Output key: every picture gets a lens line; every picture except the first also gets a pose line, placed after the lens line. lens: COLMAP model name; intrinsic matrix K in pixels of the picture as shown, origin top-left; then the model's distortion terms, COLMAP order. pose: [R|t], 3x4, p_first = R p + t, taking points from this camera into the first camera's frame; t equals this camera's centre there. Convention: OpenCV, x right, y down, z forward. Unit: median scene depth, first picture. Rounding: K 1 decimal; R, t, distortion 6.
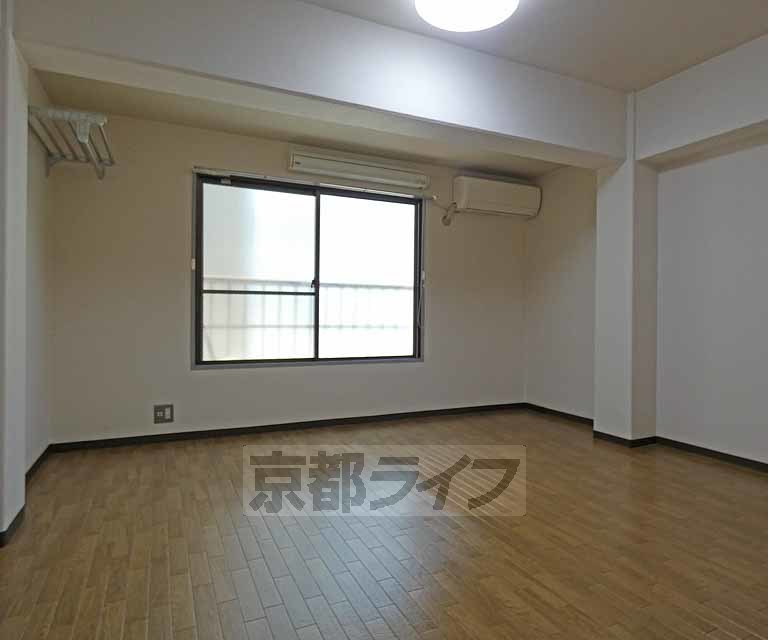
lens RADIAL K [[502.7, 0, 385.0], [0, 502.7, 317.4], [0, 0, 1]] dist [0.019243, 0.001614]
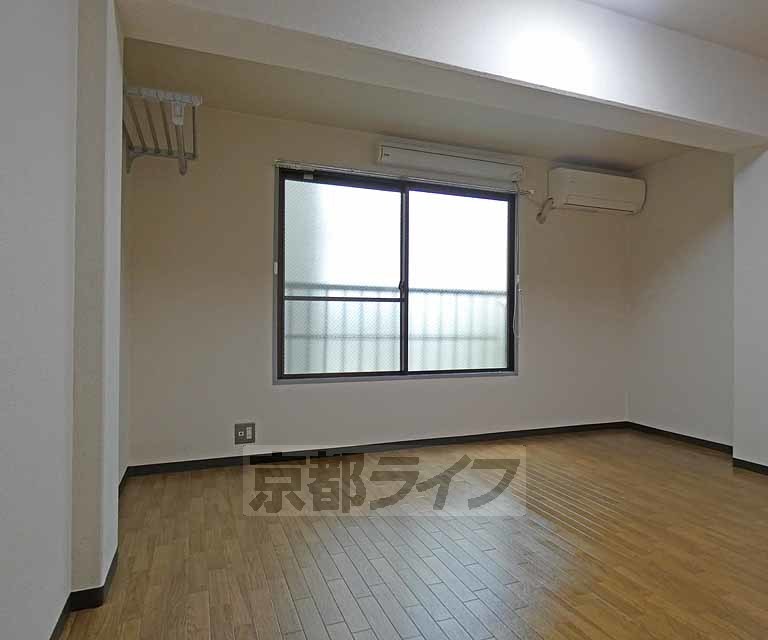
lens RADIAL K [[502.7, 0, 384.2], [0, 502.7, 322.1], [0, 0, 1]] dist [0.019243, 0.001614]
pose [[0.998296, -0.000806, -0.058346, -0.123346], [0.000756, 0.999999, -0.000869, -0.007109], [0.058347, 0.000823, 0.998296, 0.100520]]
